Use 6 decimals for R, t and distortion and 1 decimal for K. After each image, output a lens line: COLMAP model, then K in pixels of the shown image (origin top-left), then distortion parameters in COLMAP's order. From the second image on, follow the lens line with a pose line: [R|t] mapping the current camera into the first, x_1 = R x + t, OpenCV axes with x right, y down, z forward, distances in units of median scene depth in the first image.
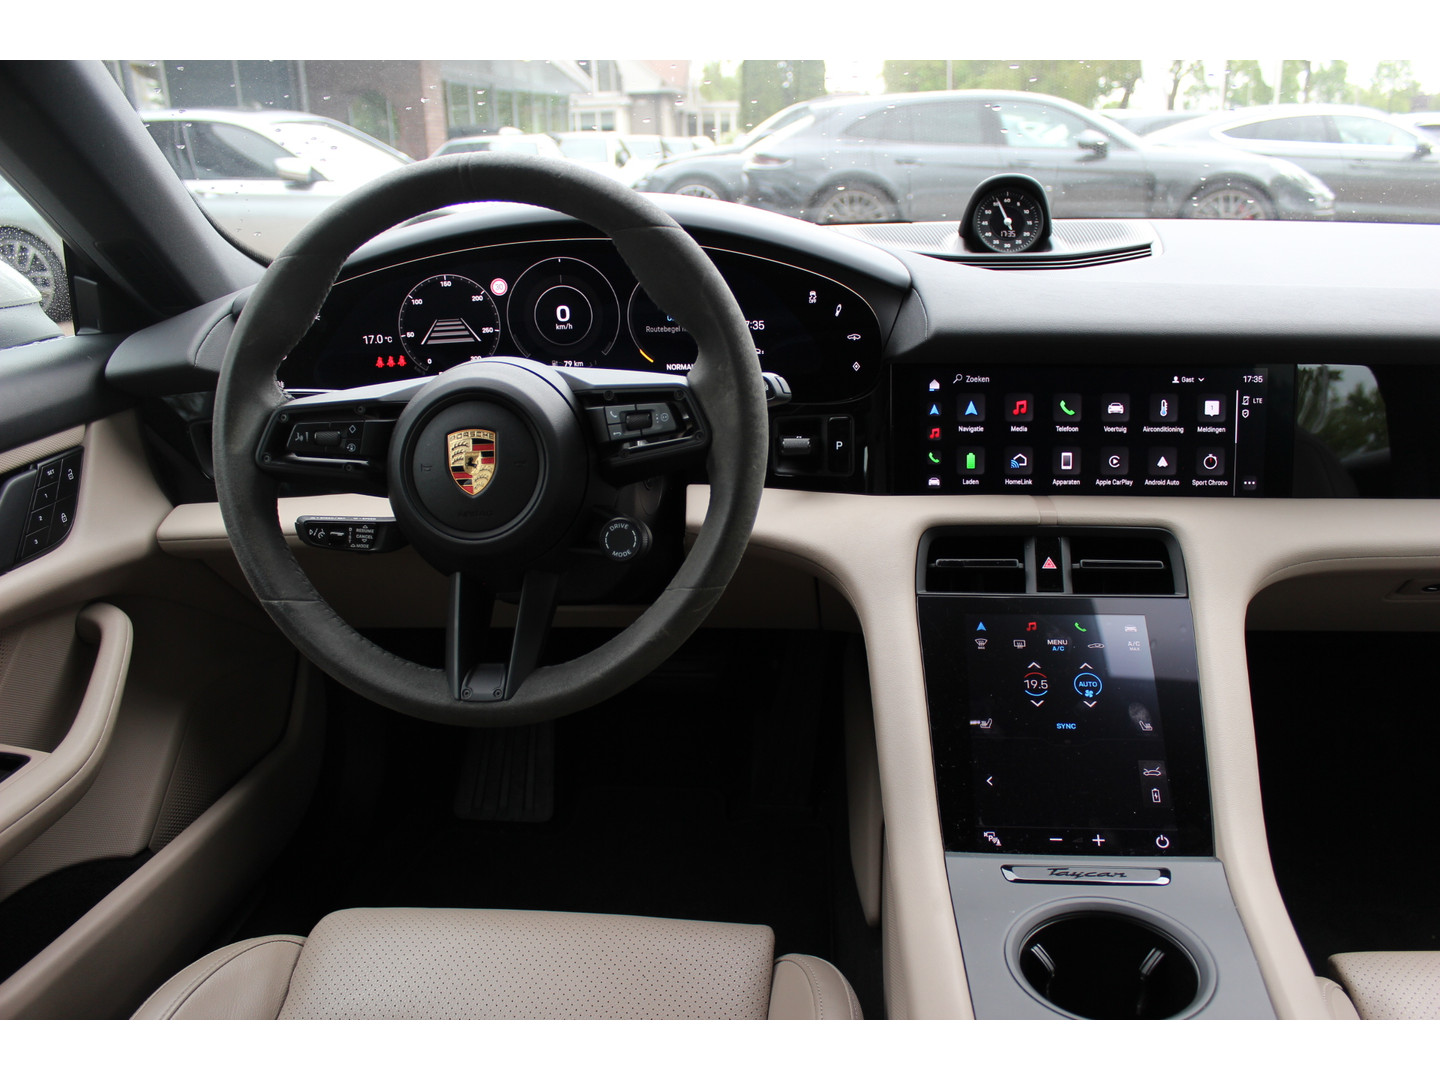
lens RADIAL K [[1162.5, 0, 720.0], [0, 1162.5, 540.0], [0, 0, 1]] dist [-0.176715, 0.147296]
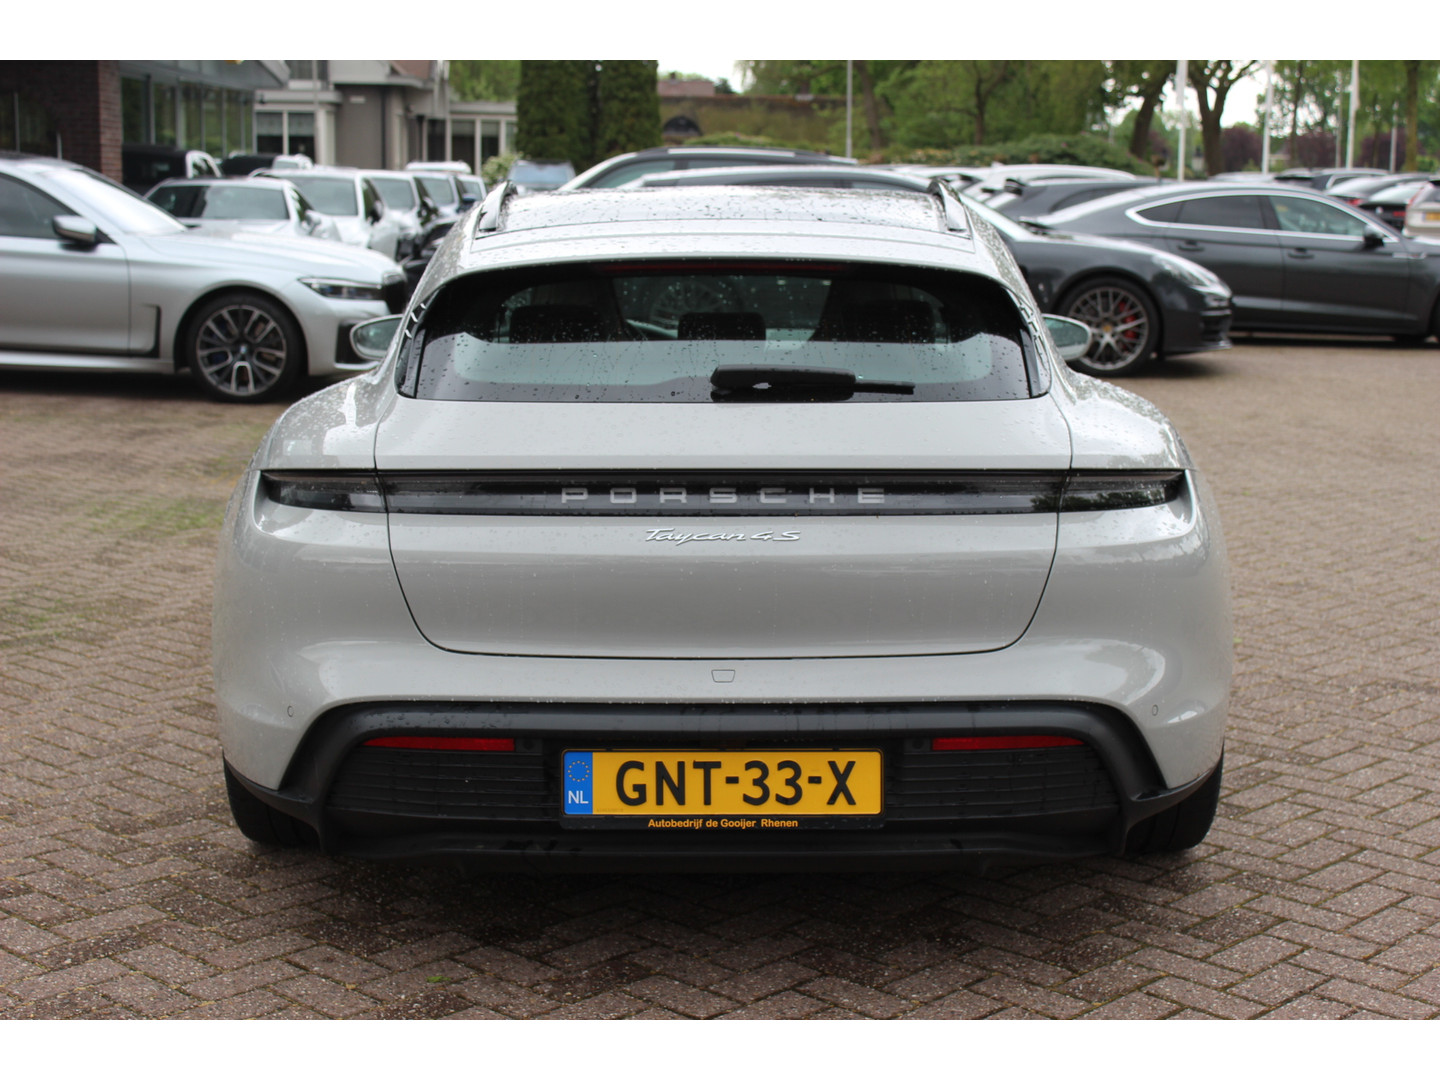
lens RADIAL K [[2219.4, 0, 720.0], [0, 2219.4, 540.0], [0, 0, 1]] dist [-0.044399, -0.028335]
pose [[0.992063, 0.024292, 0.123373, -0.652476], [-0.004161, 0.986967, -0.160871, 1.661461], [-0.125673, 0.159080, 0.979234, -6.345647]]
